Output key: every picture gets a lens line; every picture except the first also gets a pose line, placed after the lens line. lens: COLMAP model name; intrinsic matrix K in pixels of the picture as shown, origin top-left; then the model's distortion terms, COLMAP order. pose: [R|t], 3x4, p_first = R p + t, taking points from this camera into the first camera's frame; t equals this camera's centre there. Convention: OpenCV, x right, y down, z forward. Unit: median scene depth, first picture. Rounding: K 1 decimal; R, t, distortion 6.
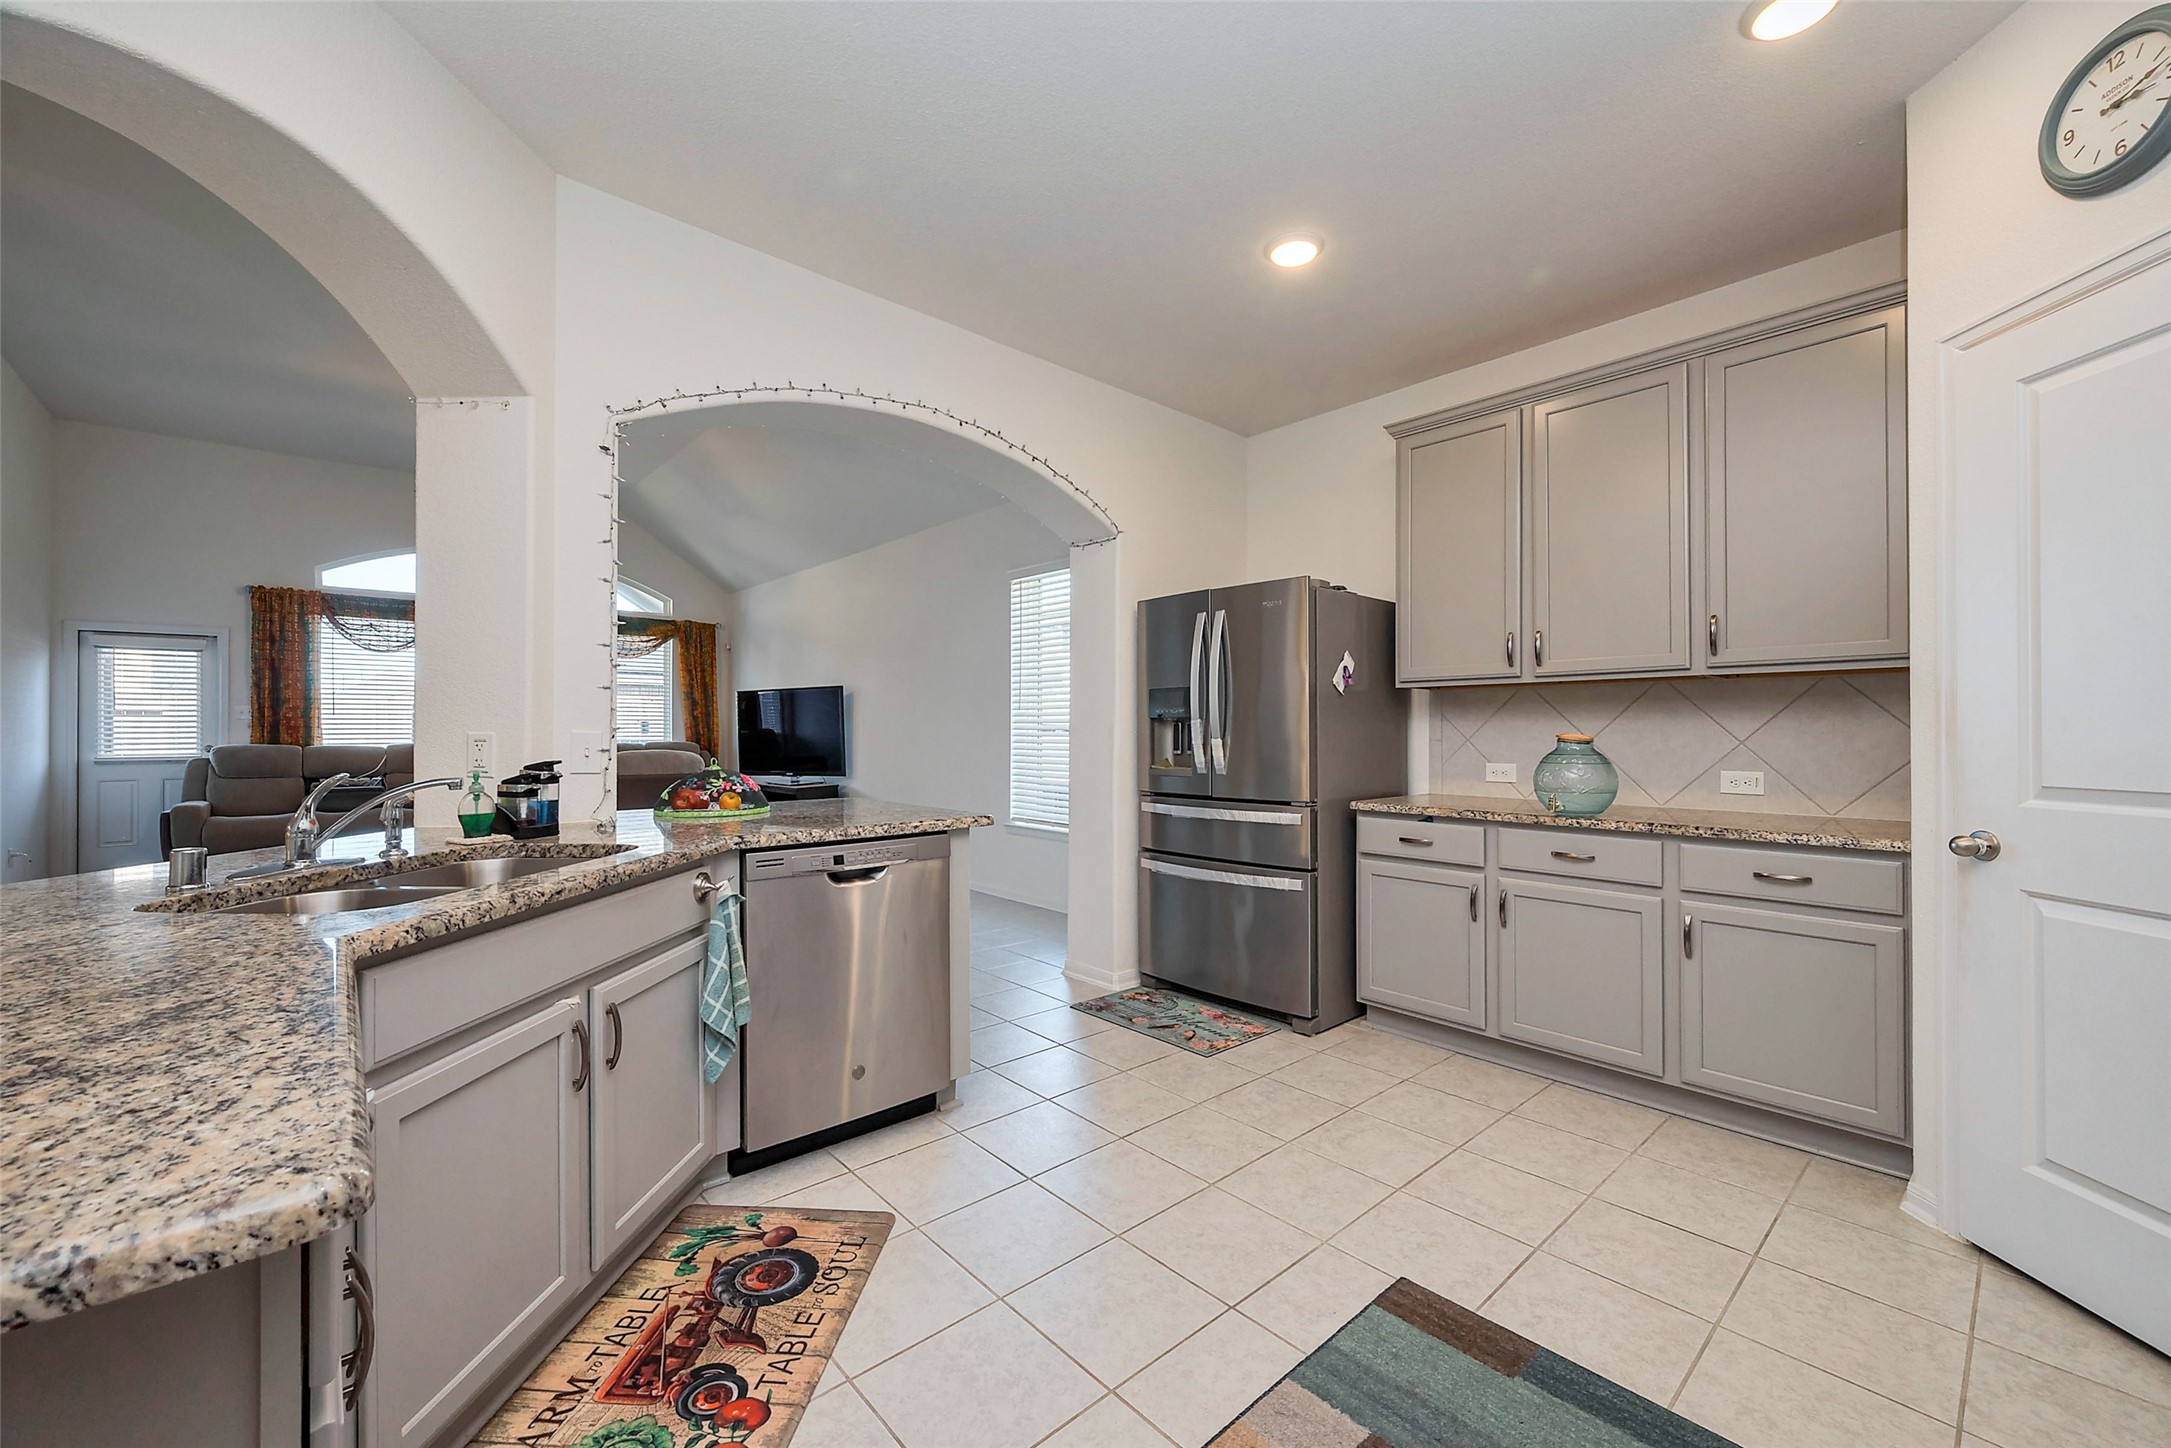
lens RADIAL K [[866.0, 0, 1082.4], [0, 866.0, 725.9], [0, 0, 1]] dist [0.001404, 0.000254]
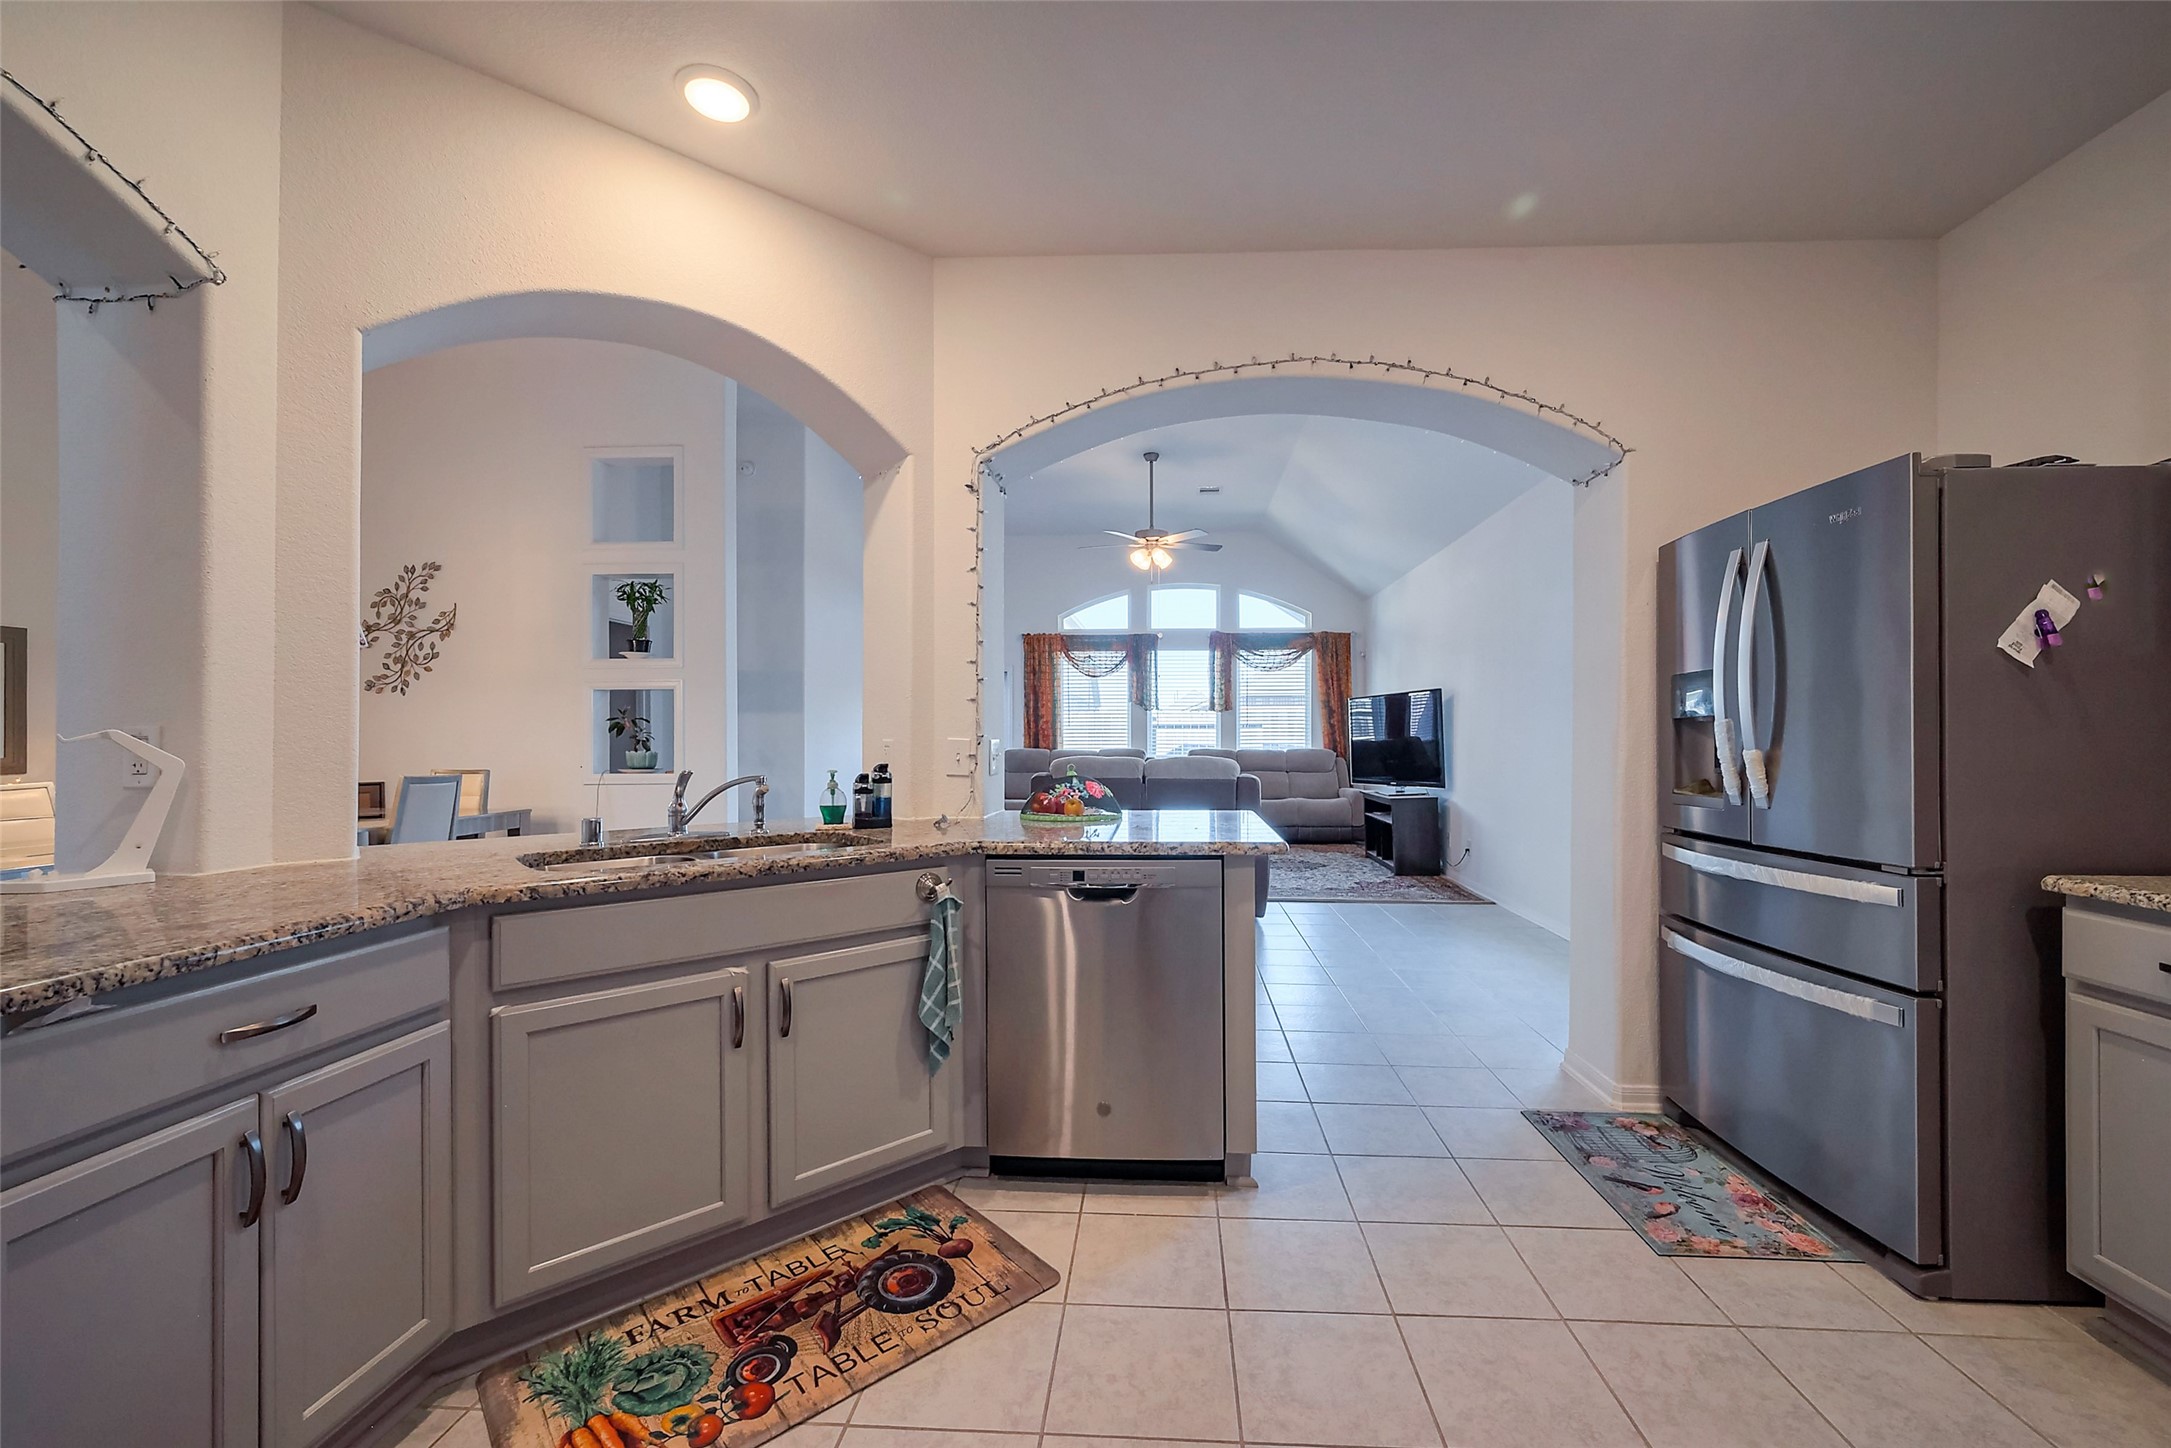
lens RADIAL K [[866.0, 0, 1114.5], [0, 866.0, 739.1], [0, 0, 1]] dist [0.001404, 0.000254]
pose [[0.709749, 0.000422, -0.704454, 0.282595], [0.004458, 0.999977, 0.005091, 0.001599], [0.704440, -0.006754, 0.709731, 0.253825]]
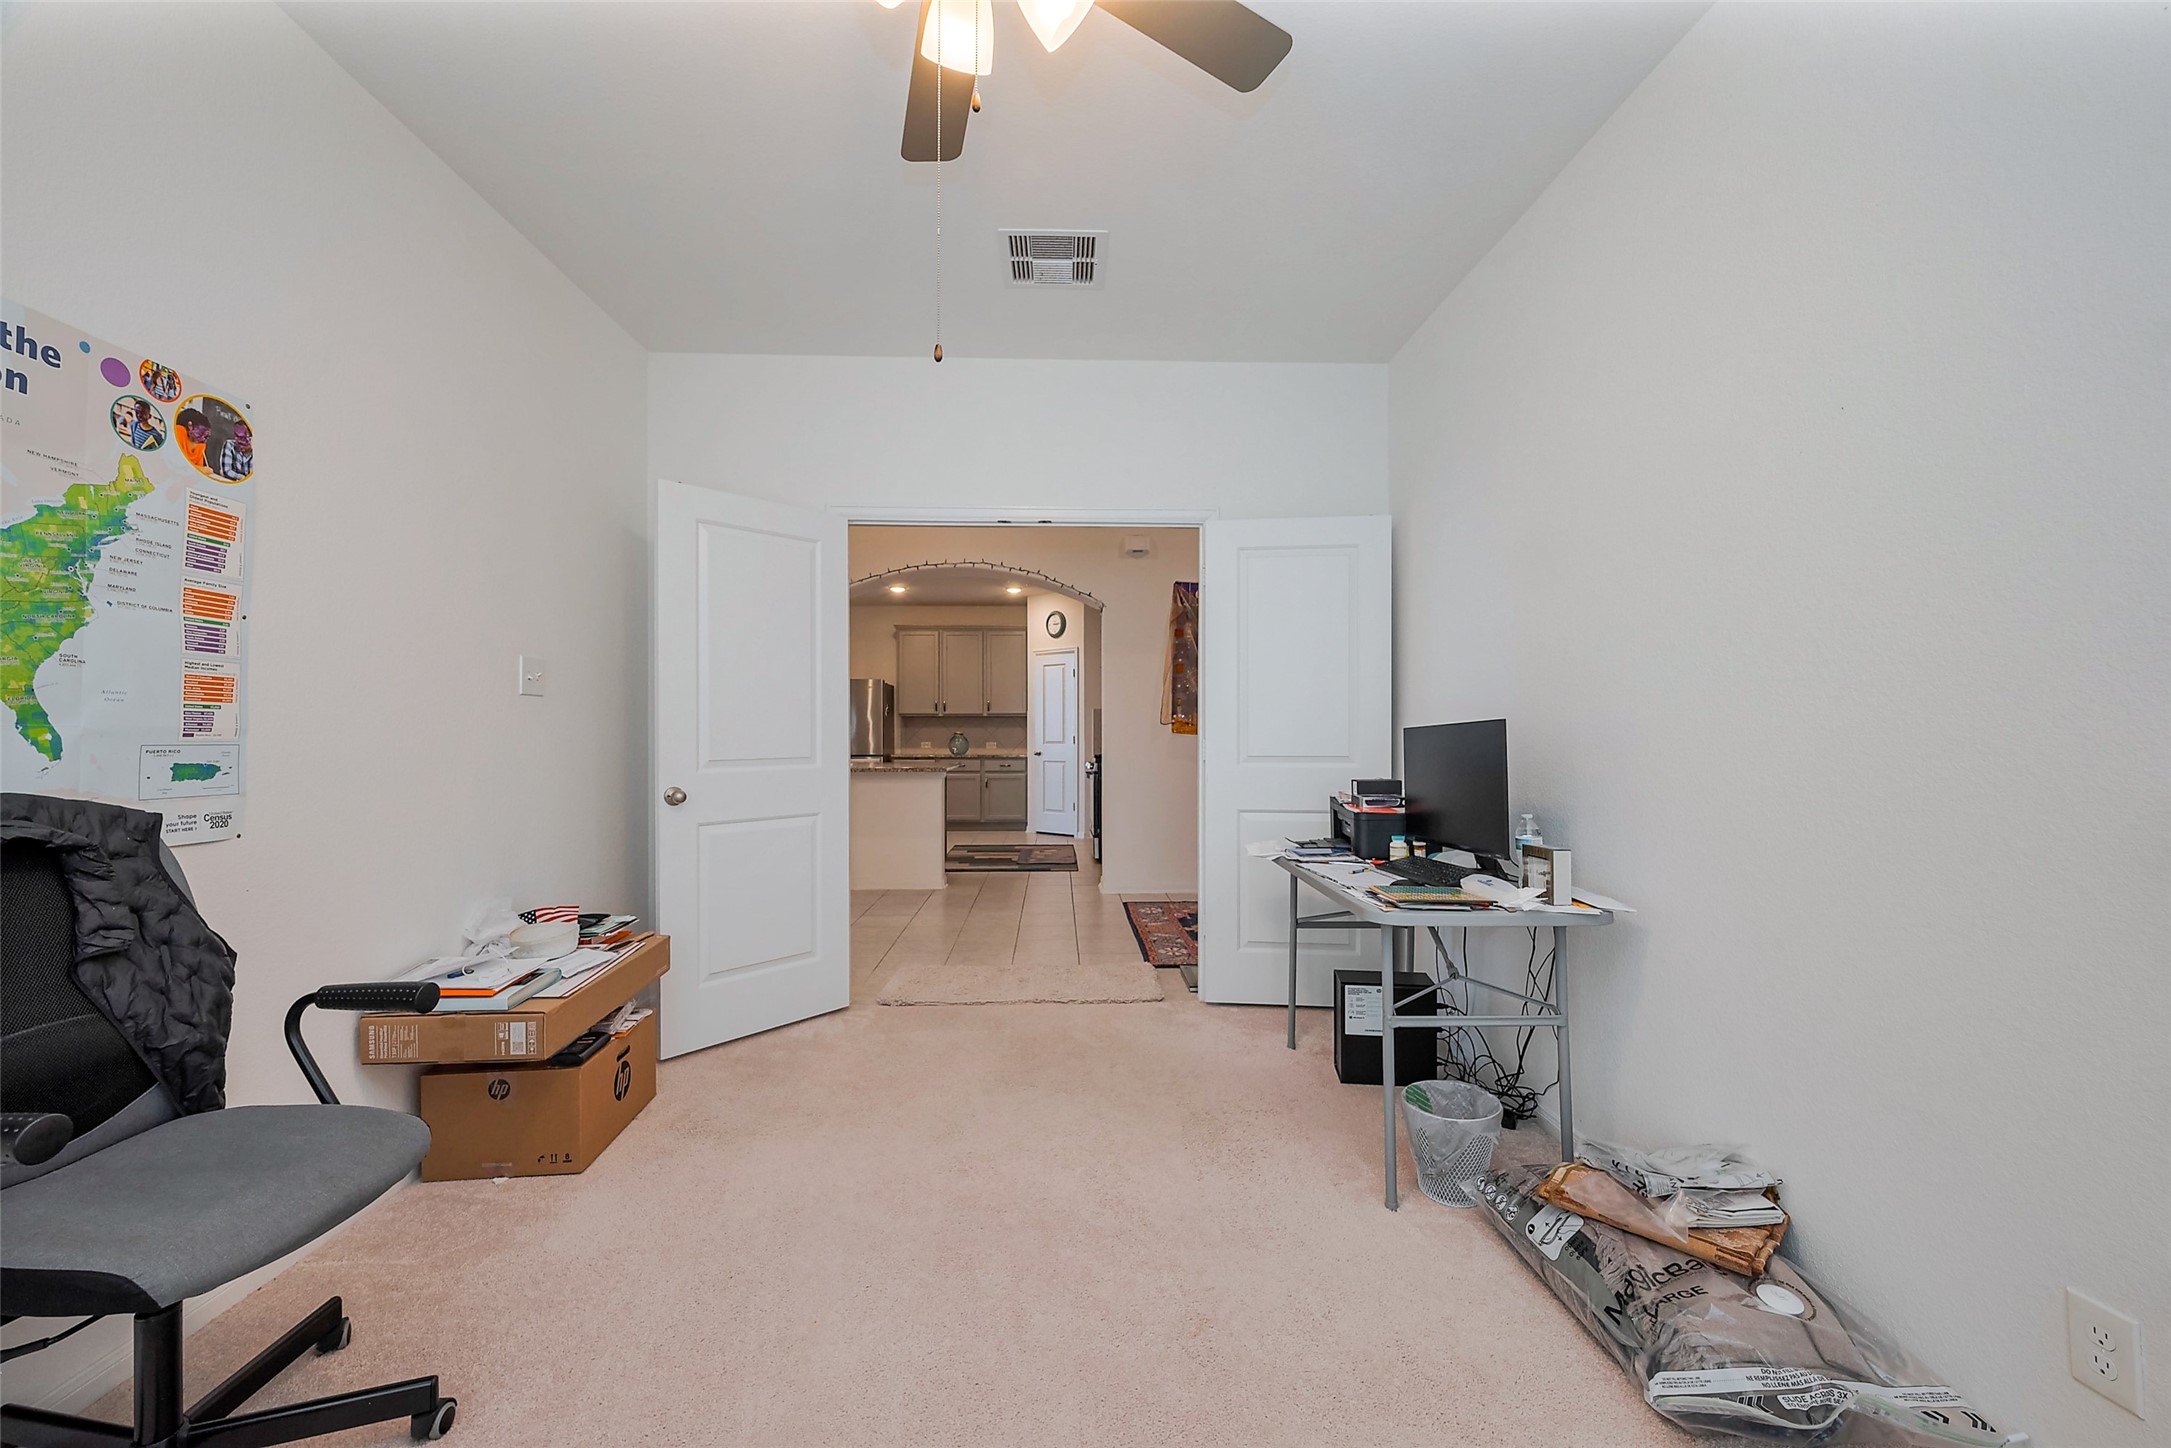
lens RADIAL K [[877.2, 0, 1090.8], [0, 877.2, 727.2], [0, 0, 1]] dist [0.000127, 0.000000]
pose [[0.640388, 0.005254, 0.768034, -1.599093], [-0.004464, 0.999985, -0.003119, -0.001721], [-0.768039, -0.001431, 0.640402, -1.491187]]
